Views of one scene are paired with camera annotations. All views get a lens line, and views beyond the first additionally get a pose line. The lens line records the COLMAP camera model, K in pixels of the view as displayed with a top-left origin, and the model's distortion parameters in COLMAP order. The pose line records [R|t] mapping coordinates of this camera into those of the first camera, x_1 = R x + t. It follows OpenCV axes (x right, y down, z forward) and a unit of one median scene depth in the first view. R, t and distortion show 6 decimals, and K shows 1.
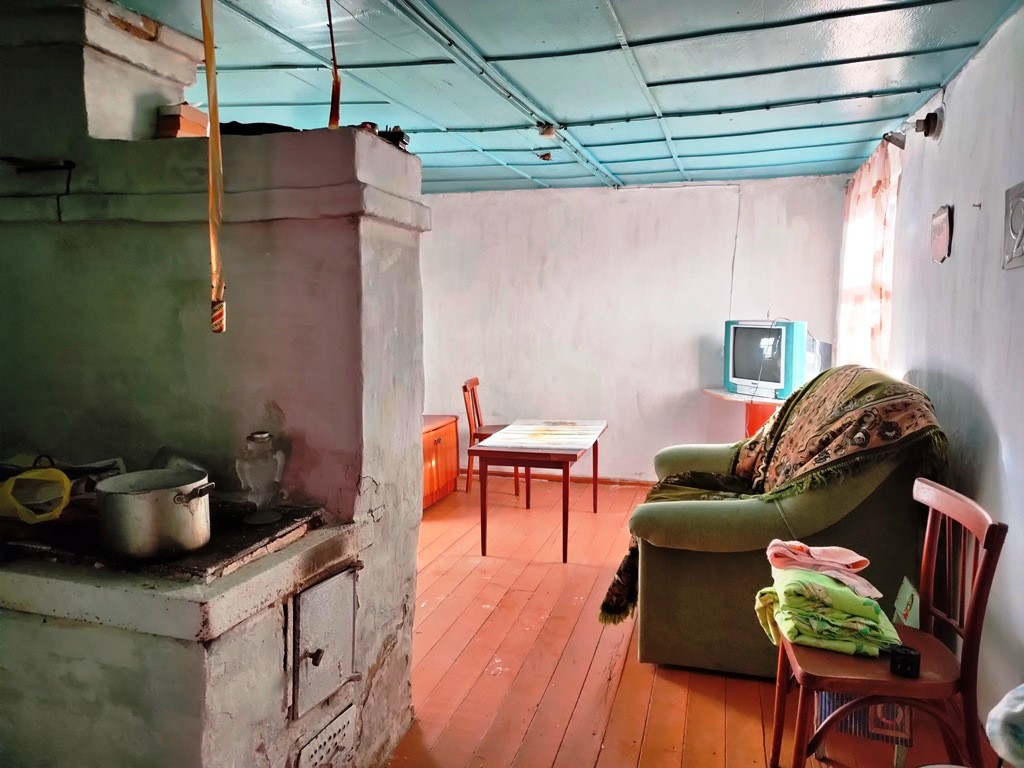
lens RADIAL K [[775.7, 0, 510.1], [0, 775.7, 384.4], [0, 0, 1]] dist [0.033315, -0.005705]
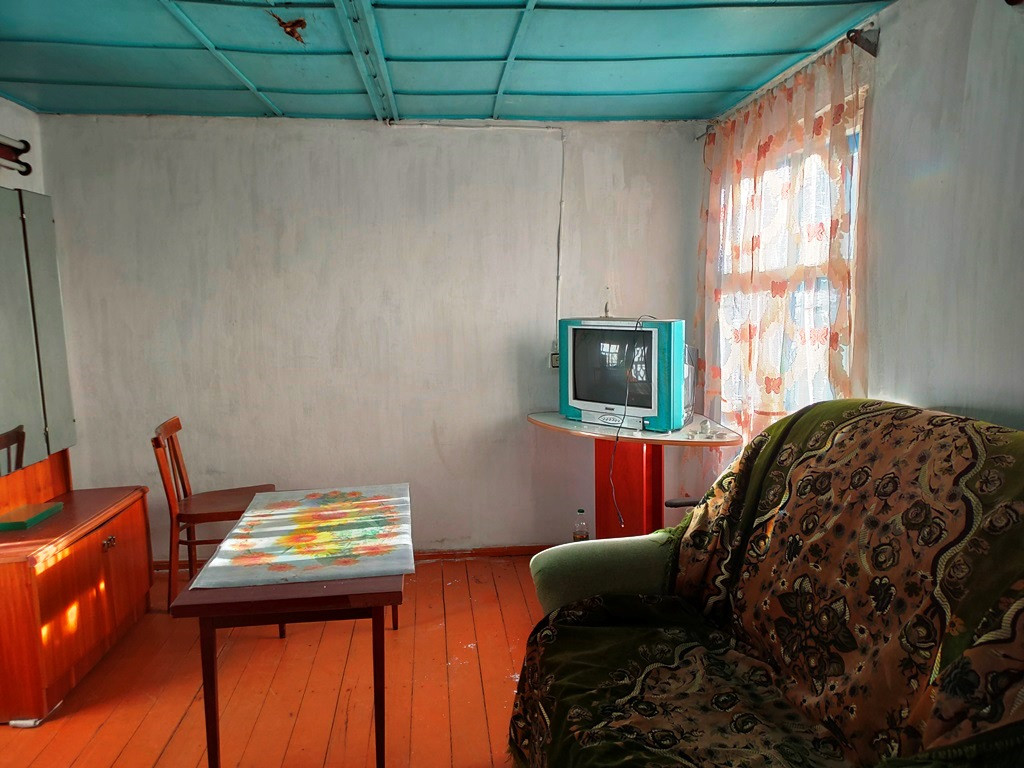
lens RADIAL K [[775.7, 0, 510.1], [0, 775.7, 384.4], [0, 0, 1]] dist [0.033315, -0.005705]
pose [[0.931764, -0.052750, 0.359211, -0.019482], [0.046186, 0.998572, 0.026836, -0.043975], [-0.360114, -0.008415, 0.932870, 0.360535]]
